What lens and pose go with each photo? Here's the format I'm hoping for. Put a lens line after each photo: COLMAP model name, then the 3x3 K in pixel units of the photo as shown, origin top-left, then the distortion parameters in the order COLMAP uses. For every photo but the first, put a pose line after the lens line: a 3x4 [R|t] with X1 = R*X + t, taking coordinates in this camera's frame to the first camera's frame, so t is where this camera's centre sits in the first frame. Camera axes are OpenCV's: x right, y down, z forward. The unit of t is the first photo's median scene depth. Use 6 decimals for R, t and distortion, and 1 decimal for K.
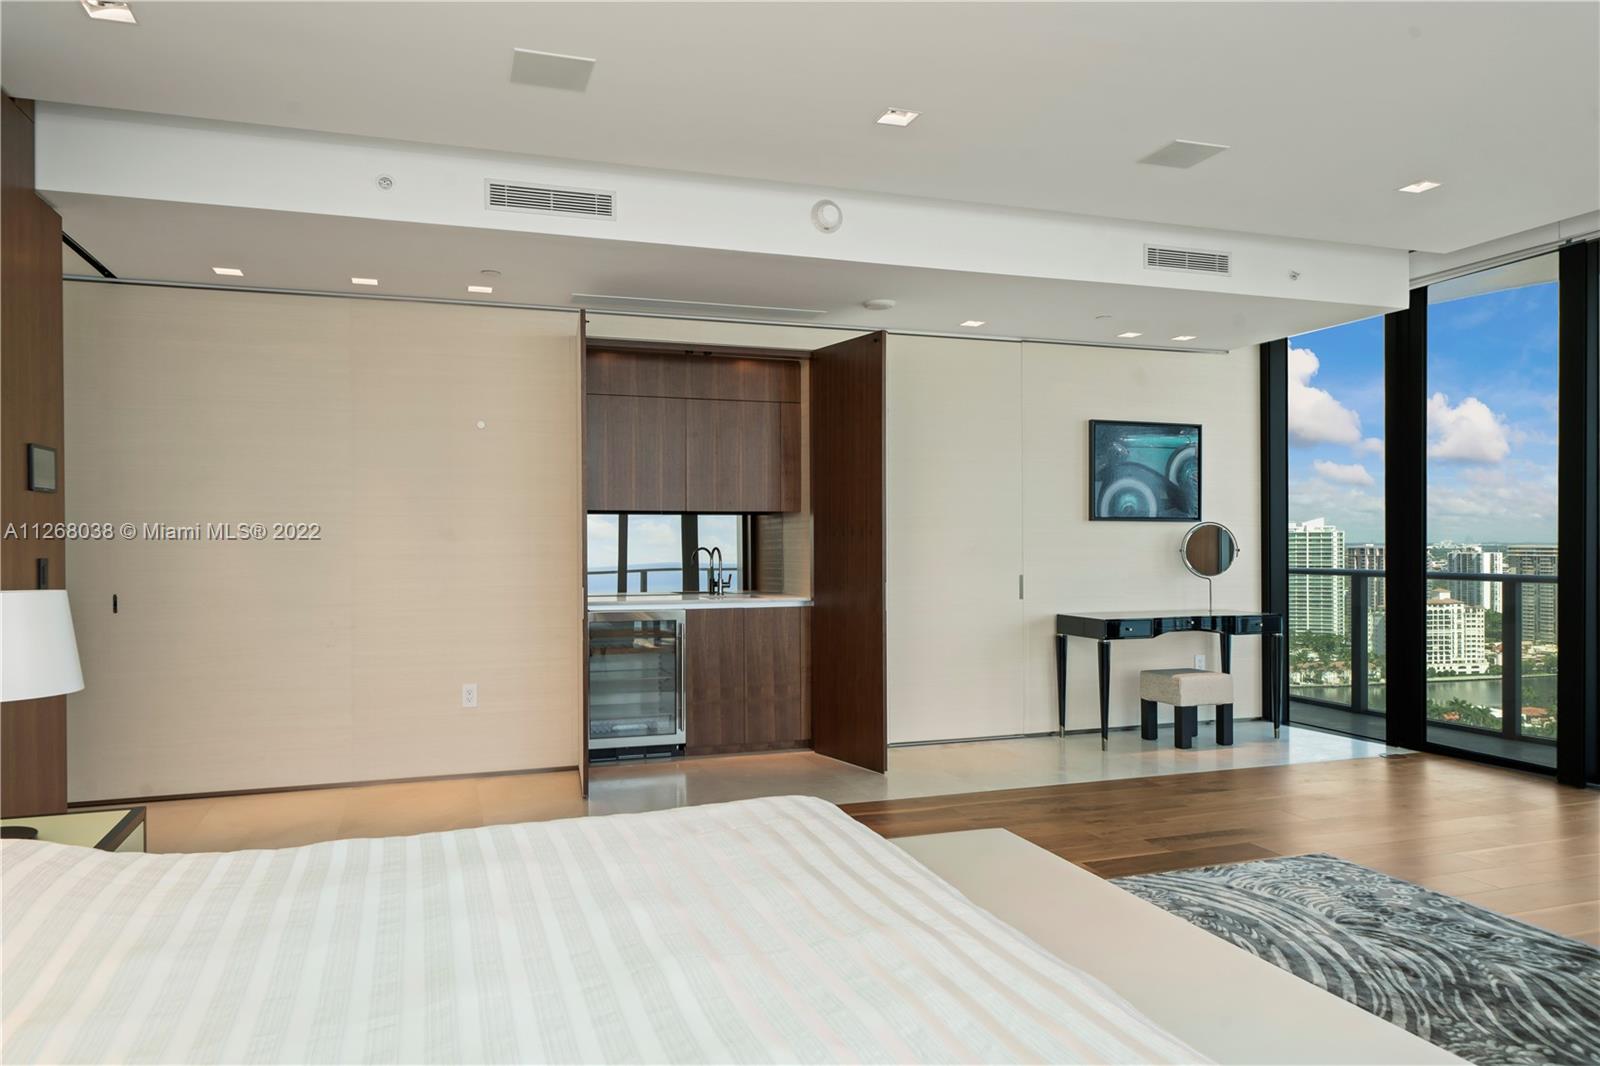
lens RADIAL K [[1067.2, 0, 800.0], [0, 1067.2, 533.0], [0, 0, 1]] dist [0.000102, 0.001356]
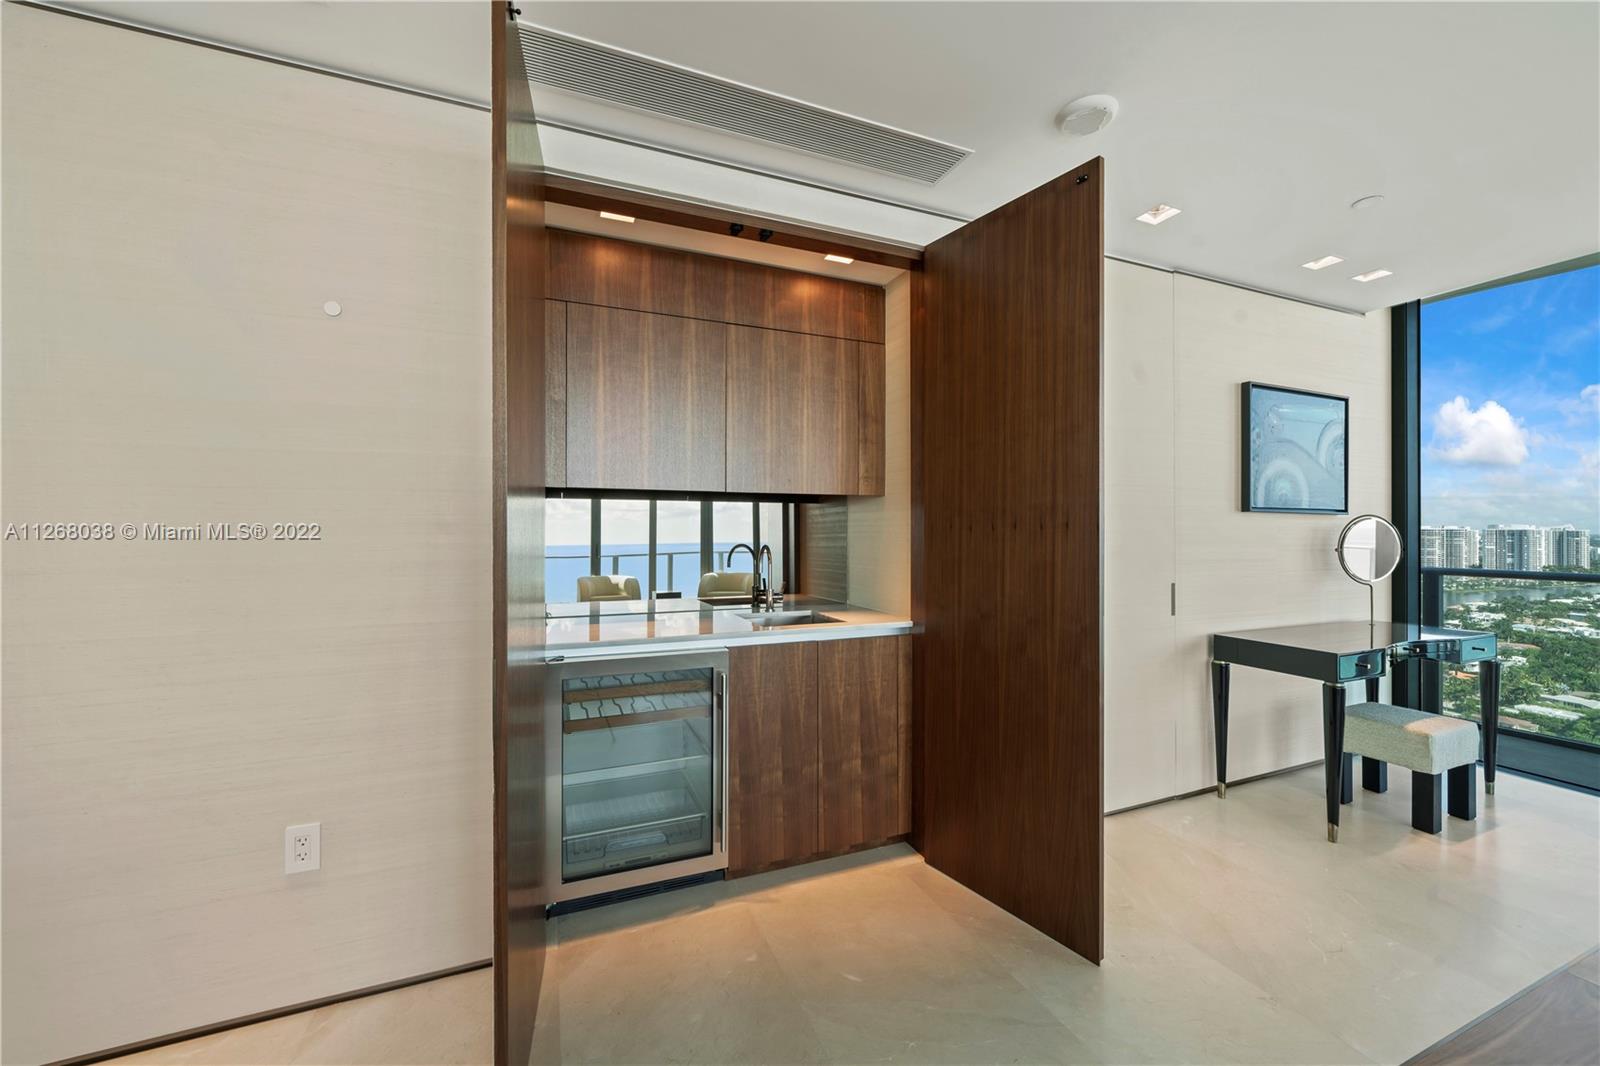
lens RADIAL K [[614.4, 0, 800.0], [0, 614.4, 533.0], [0, 0, 1]] dist [-0.007377, -0.000001]
pose [[0.998220, 0.005517, 0.059384, -0.080697], [-0.006286, 0.999899, 0.012769, 0.000334], [-0.059307, -0.013120, 0.998154, 0.594068]]
